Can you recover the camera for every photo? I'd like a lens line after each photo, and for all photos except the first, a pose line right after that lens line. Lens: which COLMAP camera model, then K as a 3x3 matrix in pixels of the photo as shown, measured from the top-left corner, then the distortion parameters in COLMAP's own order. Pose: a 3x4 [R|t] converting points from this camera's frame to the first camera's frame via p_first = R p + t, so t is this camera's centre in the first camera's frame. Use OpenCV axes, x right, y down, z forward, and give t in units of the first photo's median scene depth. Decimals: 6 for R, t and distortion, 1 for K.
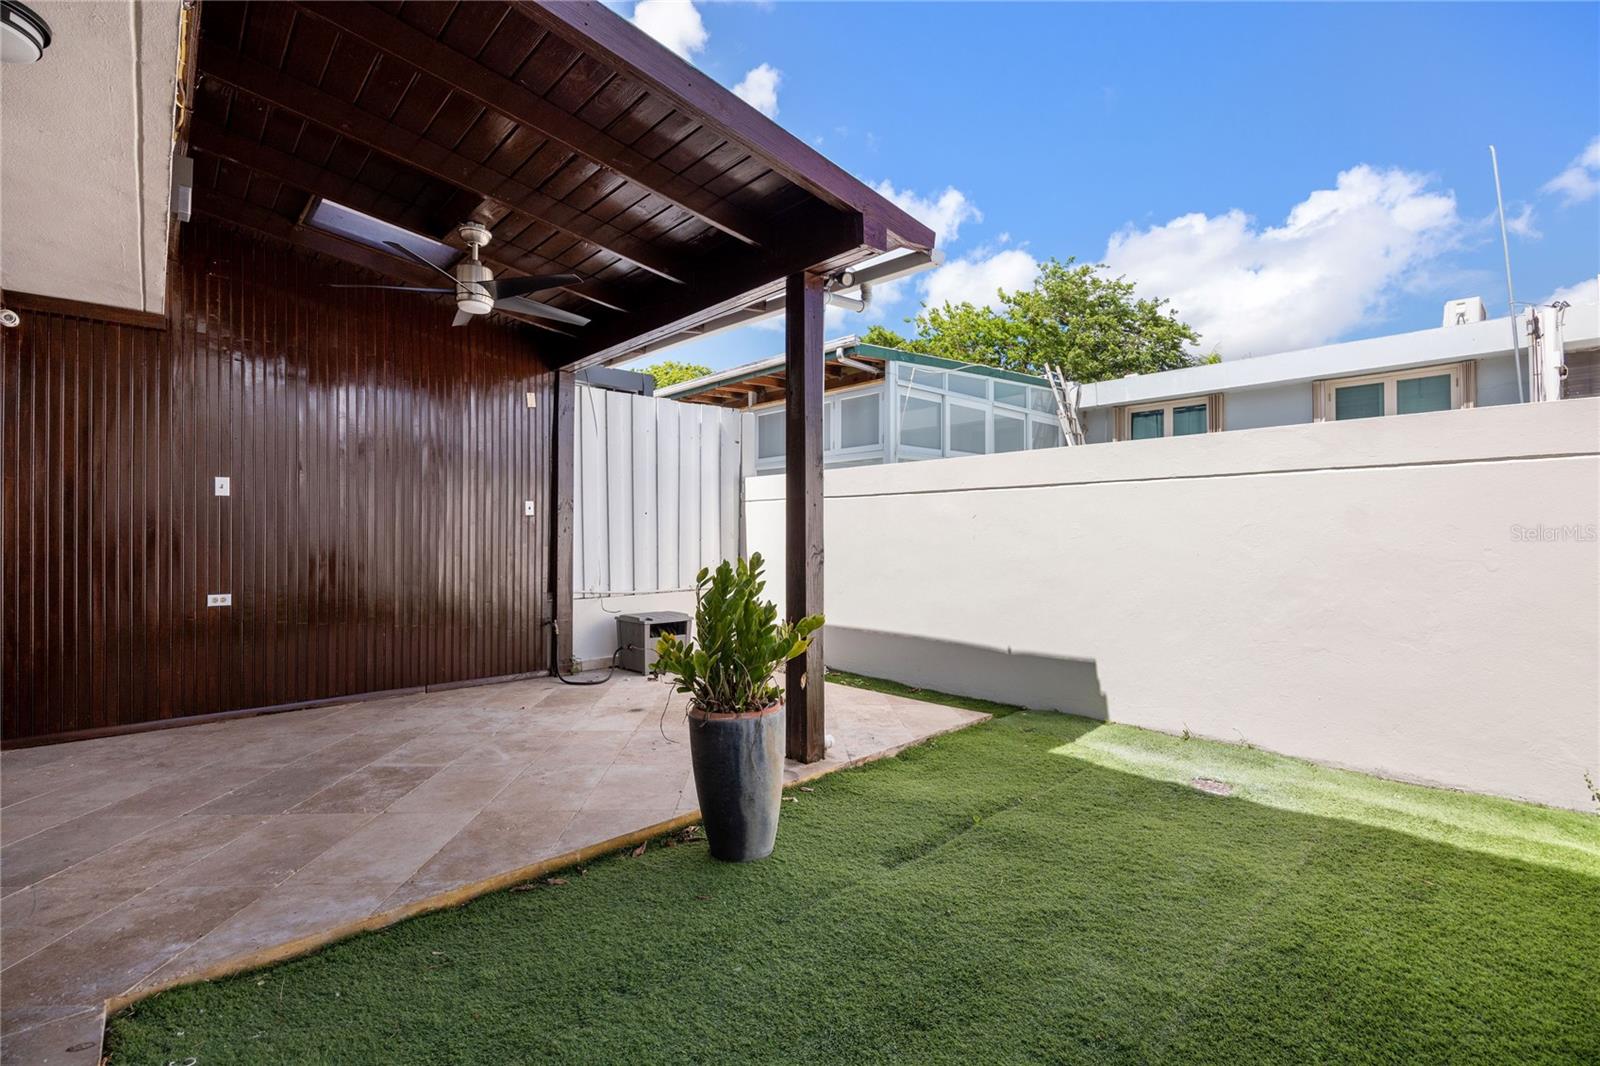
lens RADIAL K [[718.1, 0, 810.4], [0, 718.1, 529.8], [0, 0, 1]] dist [-0.015598, -0.000369]
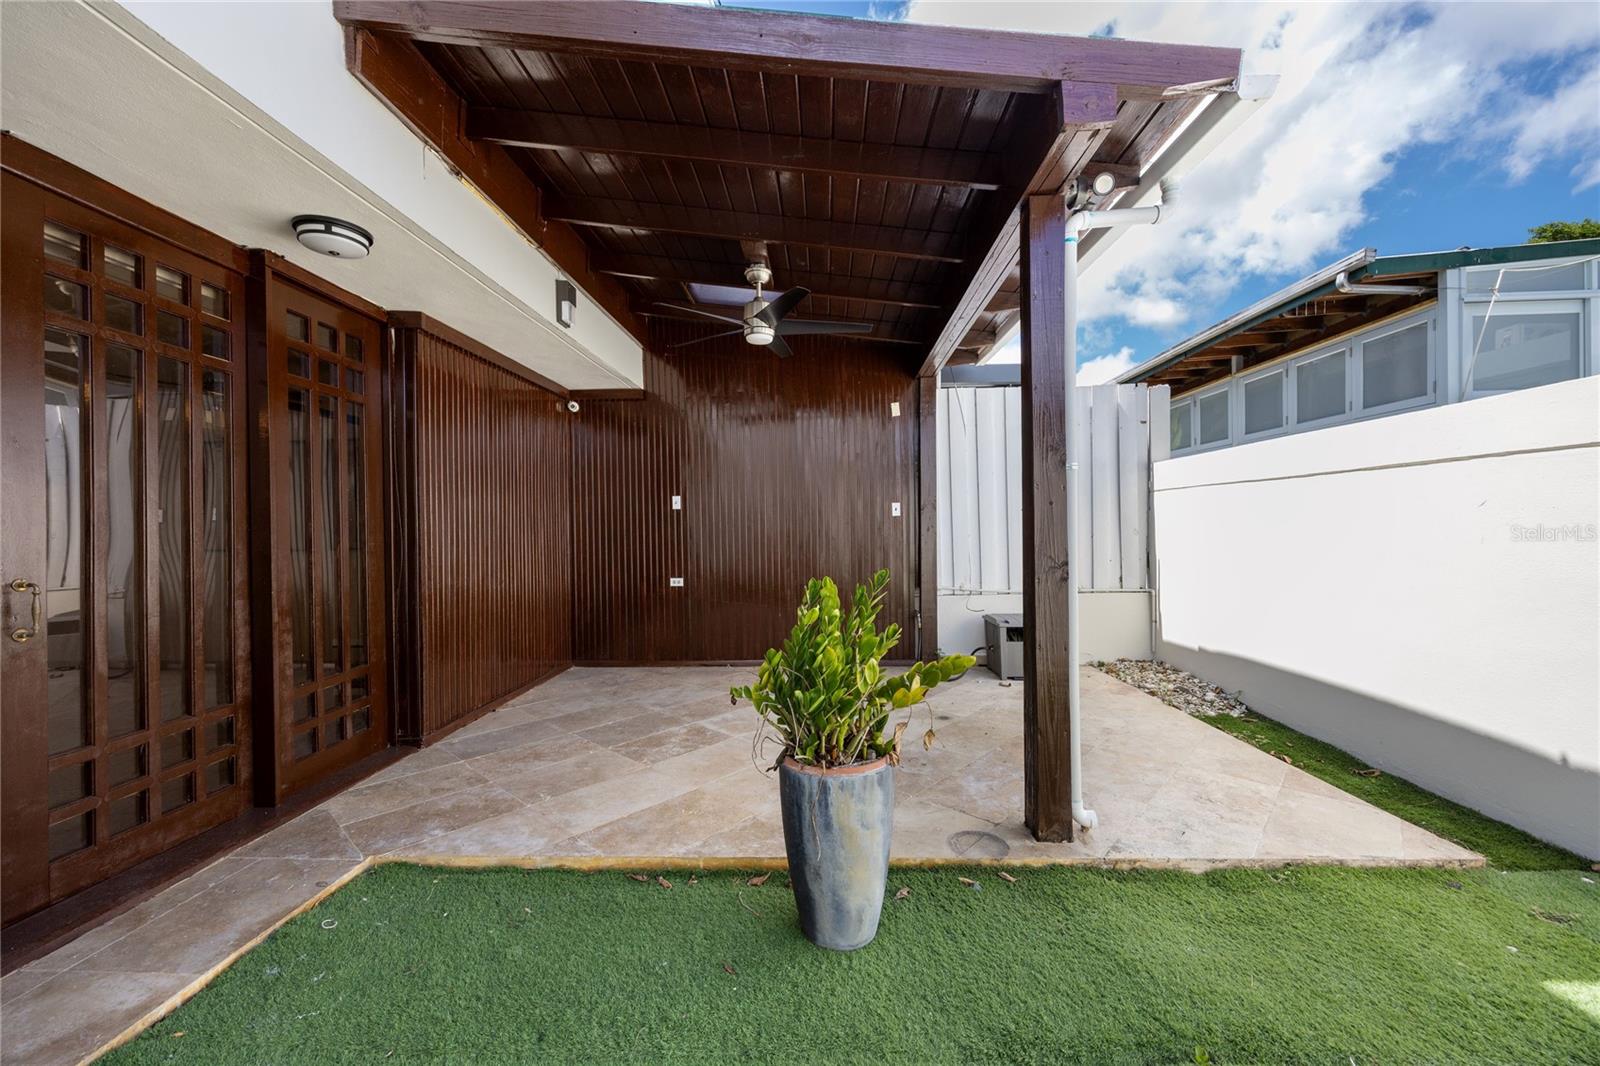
lens RADIAL K [[632.7, 0, 795.4], [0, 632.7, 530.2], [0, 0, 1]] dist [0.001090, -0.000831]
pose [[0.691512, -0.005037, -0.722347, 0.276574], [0.018389, 0.999774, 0.010633, -0.016115], [0.722131, -0.020636, 0.691449, 0.318450]]
